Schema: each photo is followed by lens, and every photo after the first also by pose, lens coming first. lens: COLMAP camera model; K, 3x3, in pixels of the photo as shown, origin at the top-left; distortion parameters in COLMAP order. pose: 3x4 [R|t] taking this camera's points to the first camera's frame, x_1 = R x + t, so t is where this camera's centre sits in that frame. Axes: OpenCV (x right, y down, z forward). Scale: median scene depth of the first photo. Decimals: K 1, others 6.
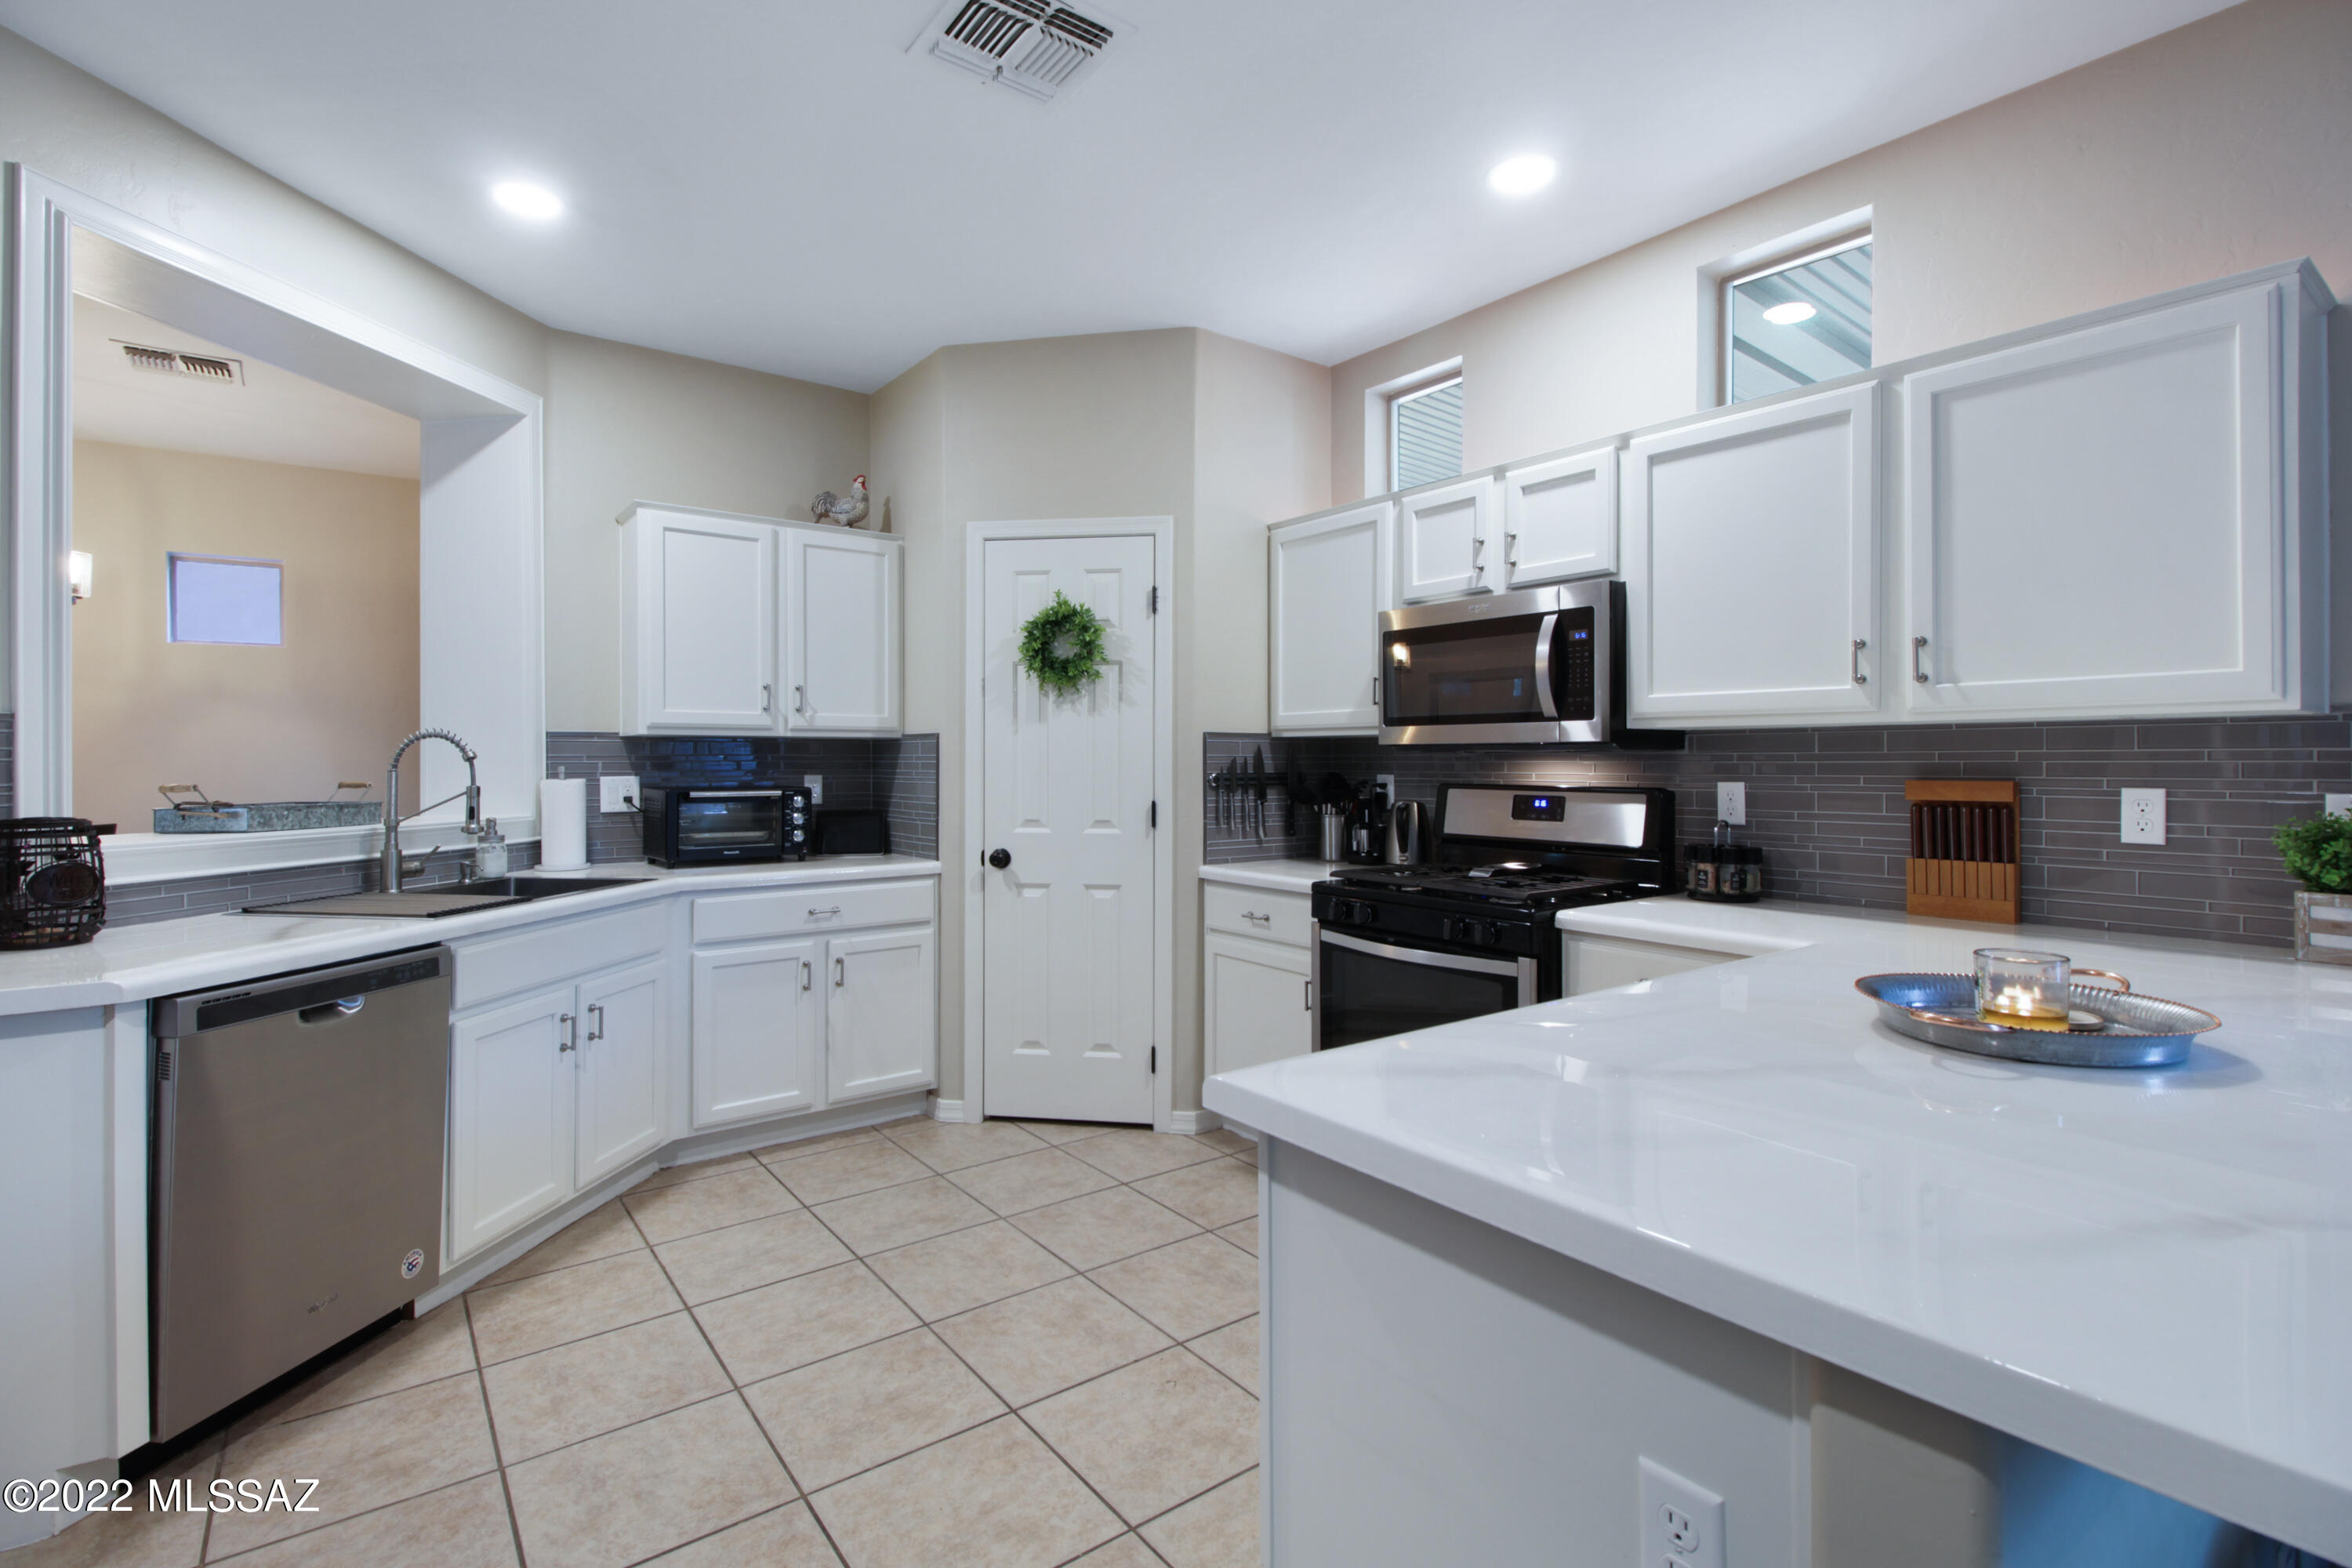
lens RADIAL K [[1084.4, 0, 1185.9], [0, 1084.4, 771.8], [0, 0, 1]] dist [0.026114, -0.003285]
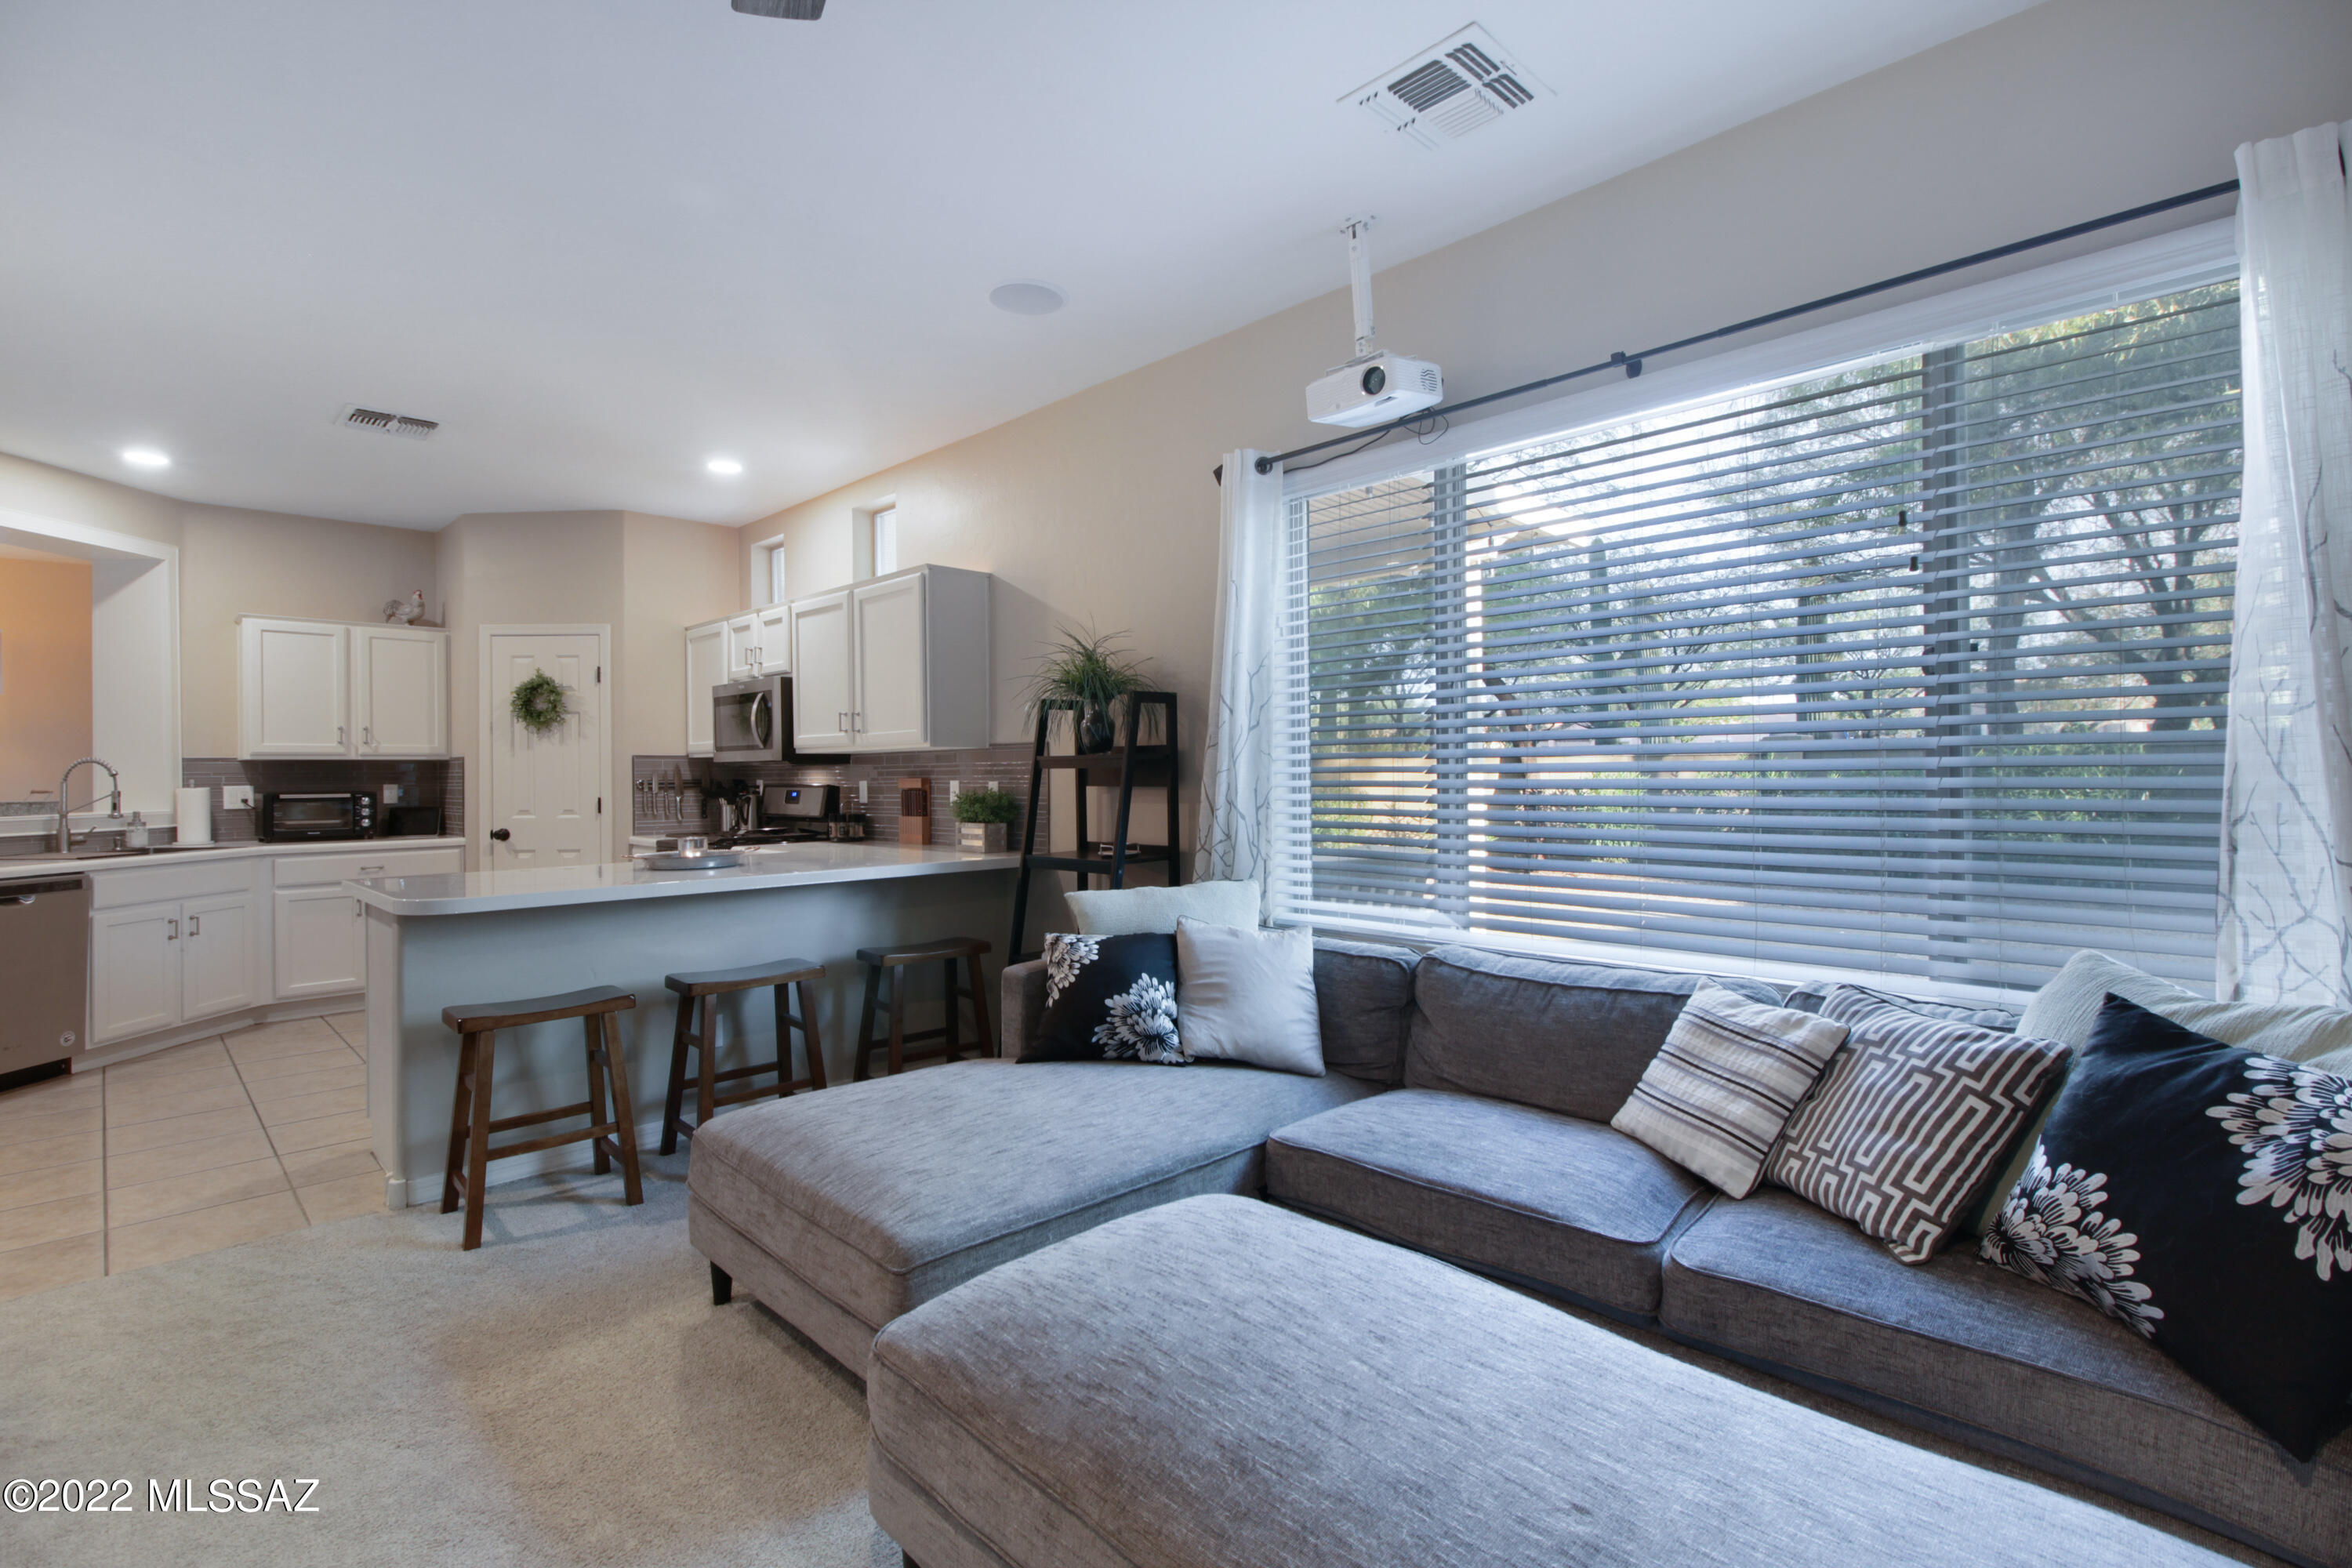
lens RADIAL K [[1084.4, 0, 1171.2], [0, 1084.4, 778.5], [0, 0, 1]] dist [0.026114, -0.003285]
pose [[0.992831, -0.009965, 0.119107, 0.637477], [0.010453, 0.999939, -0.003474, 0.013337], [-0.119065, 0.004694, 0.992875, -0.747238]]
